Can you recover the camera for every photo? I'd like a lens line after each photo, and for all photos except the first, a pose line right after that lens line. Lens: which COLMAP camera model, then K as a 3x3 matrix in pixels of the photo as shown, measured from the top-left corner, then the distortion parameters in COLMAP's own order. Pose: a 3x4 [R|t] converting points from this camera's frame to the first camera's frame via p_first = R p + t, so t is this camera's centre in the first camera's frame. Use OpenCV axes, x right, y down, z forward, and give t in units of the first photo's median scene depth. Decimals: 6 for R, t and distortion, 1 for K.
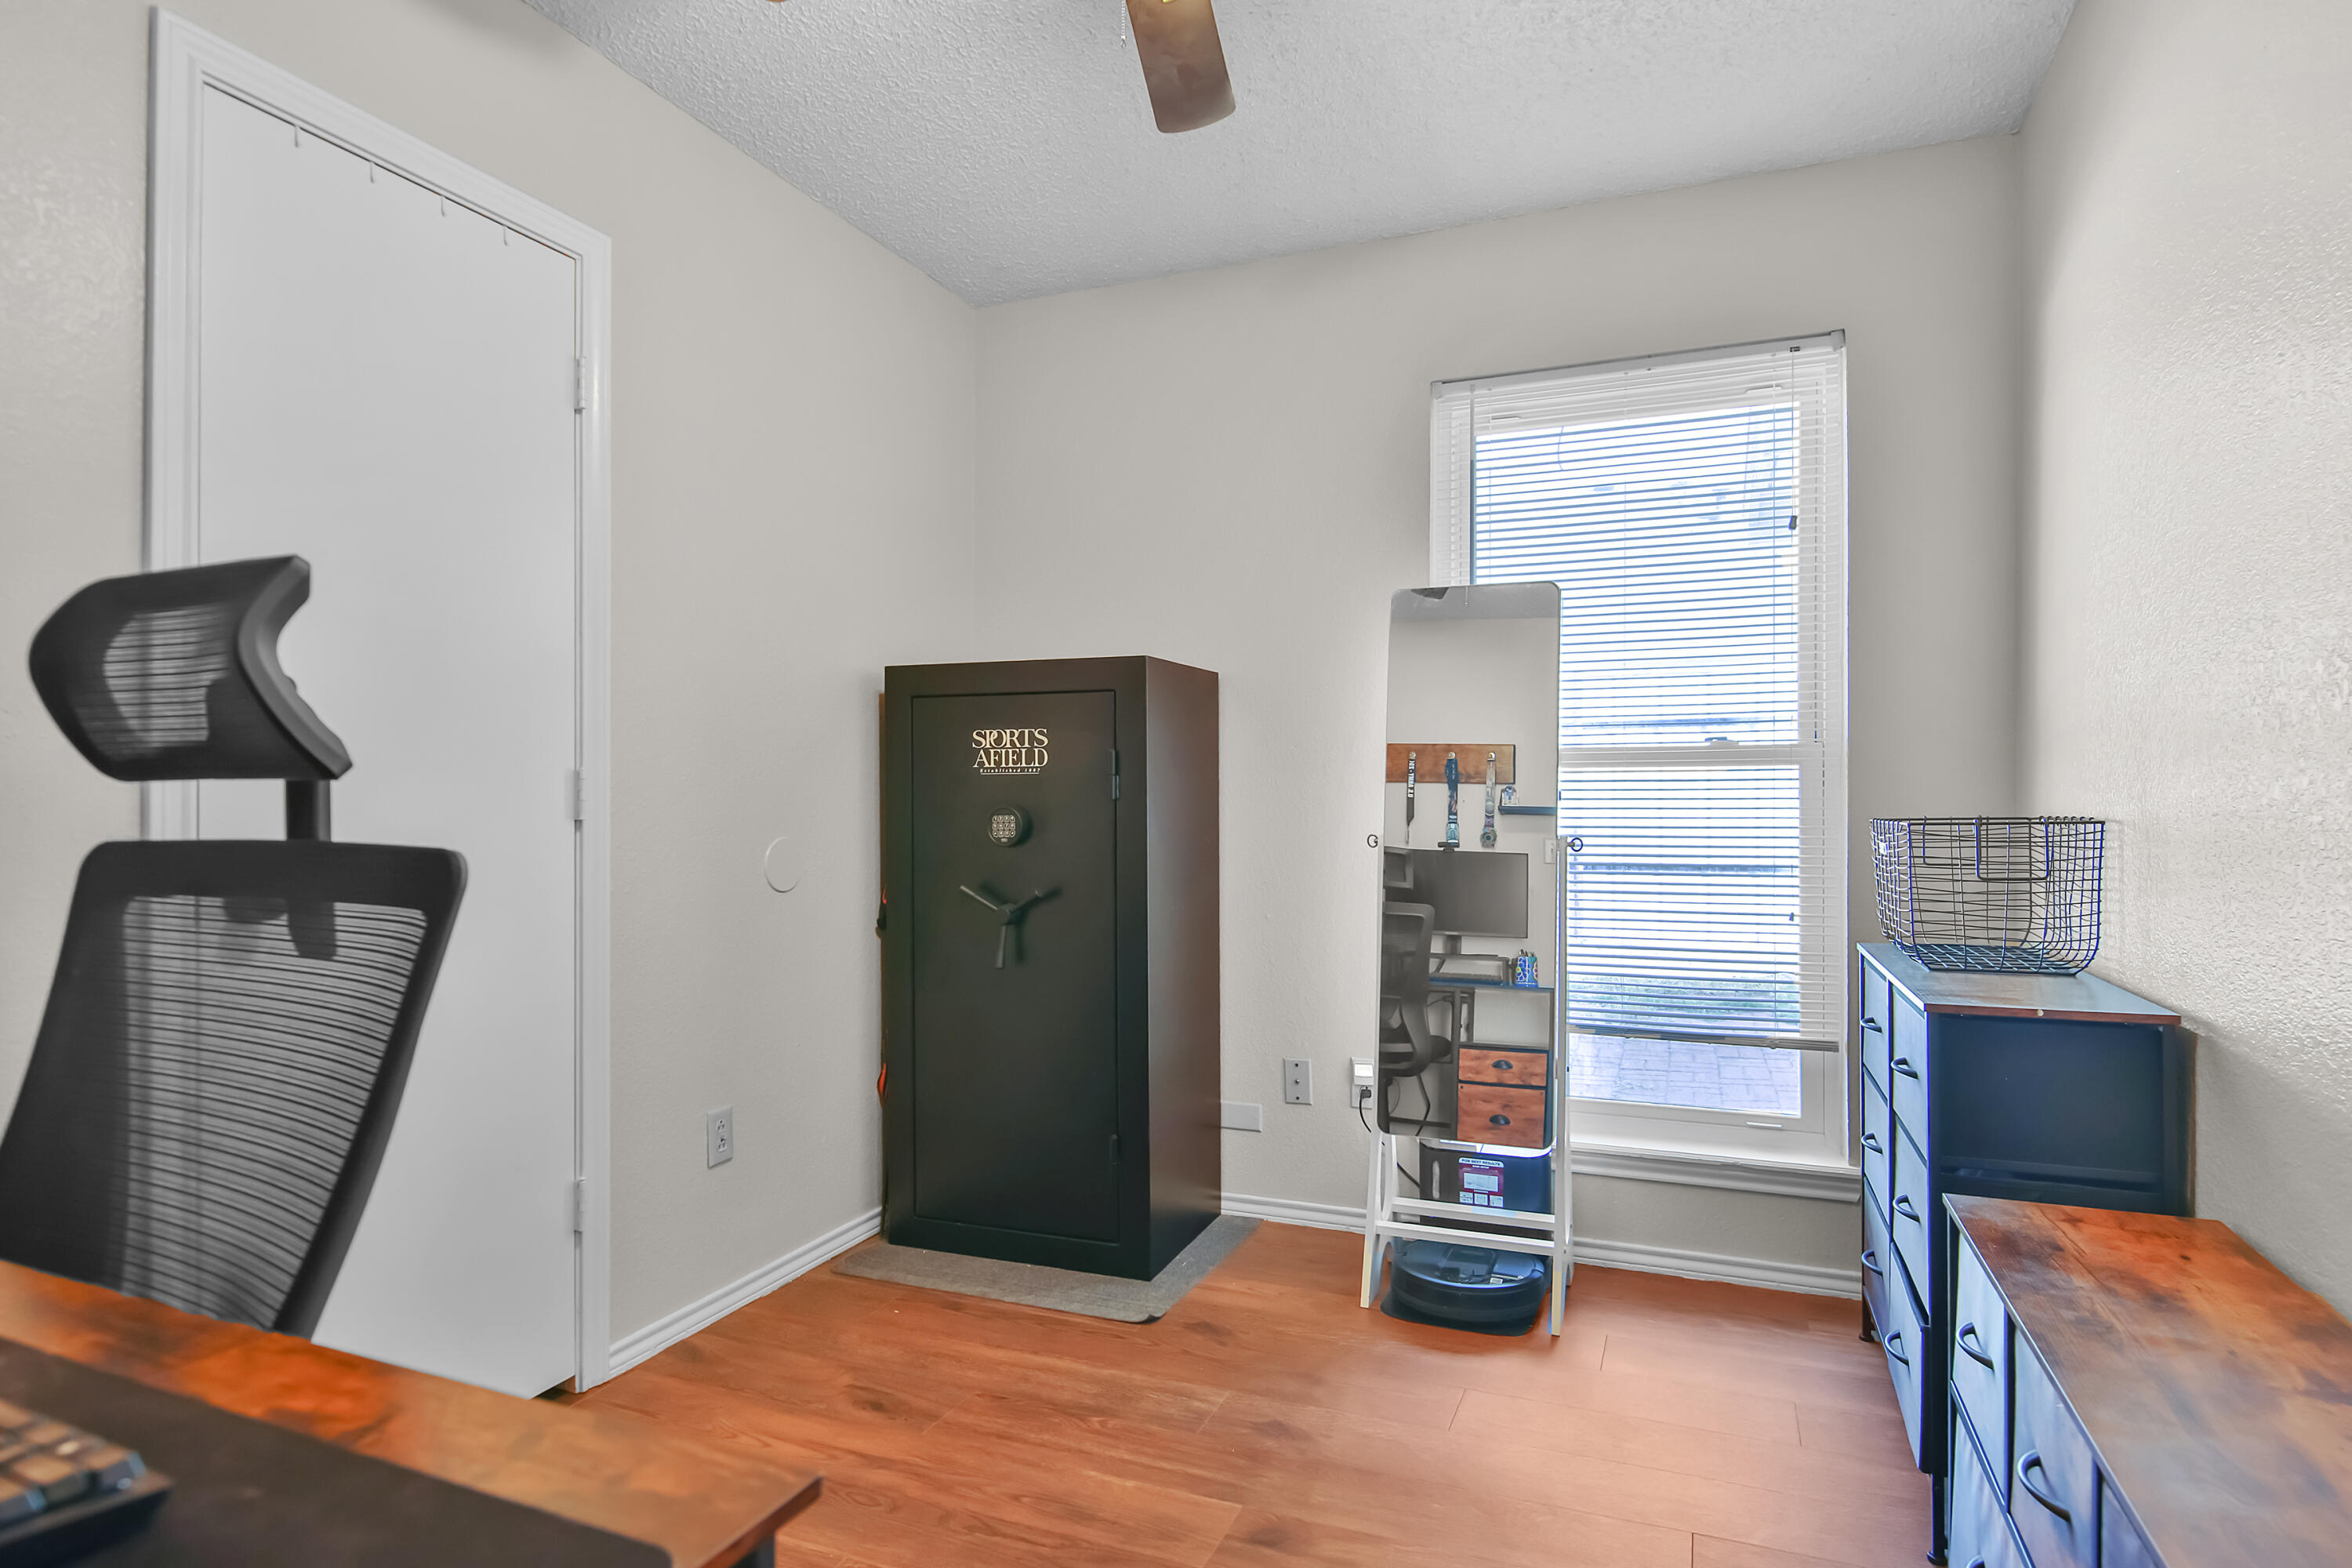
lens RADIAL K [[1214.8, 0, 1186.4], [0, 1214.8, 793.3], [0, 0, 1]] dist [0.001105, 0.000214]
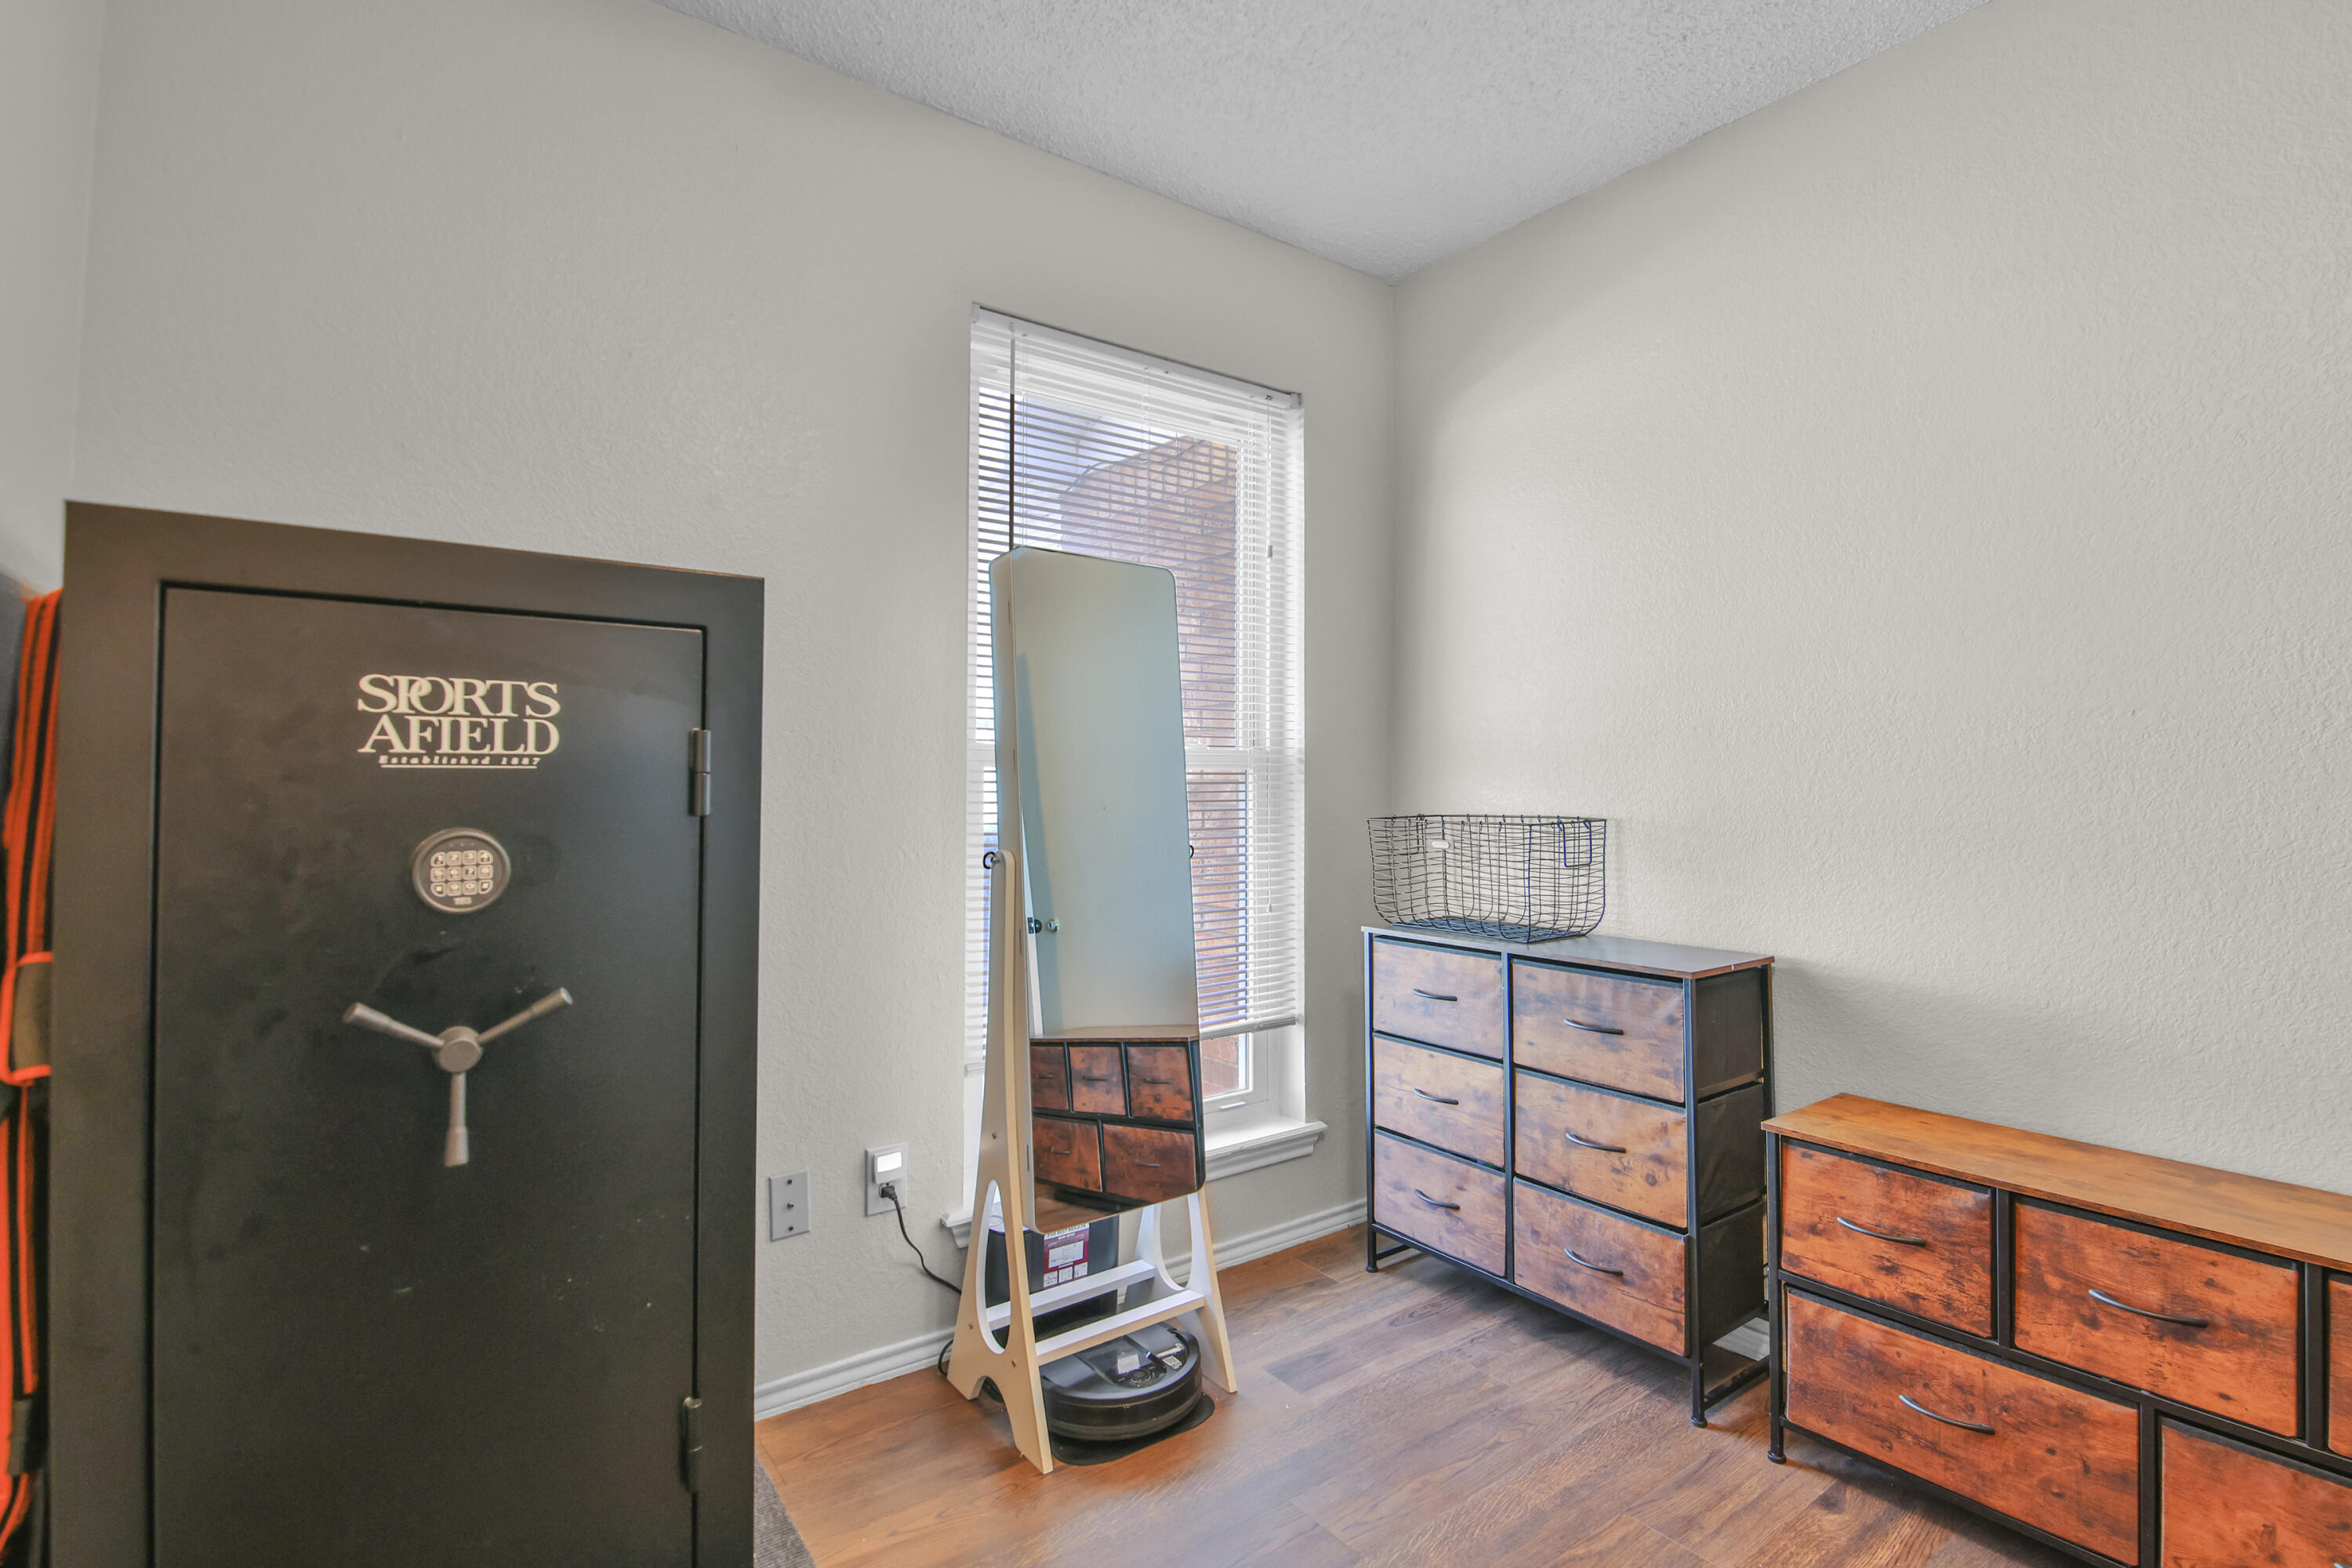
lens RADIAL K [[1097.4, 0, 1169.5], [0, 1097.4, 759.5], [0, 0, 1]] dist [-0.017868, 0.000840]
pose [[0.535332, 0.021054, 0.844379, -0.368993], [-0.000404, 0.999696, -0.024670, -0.008359], [-0.844642, 0.012866, 0.535177, 0.515945]]
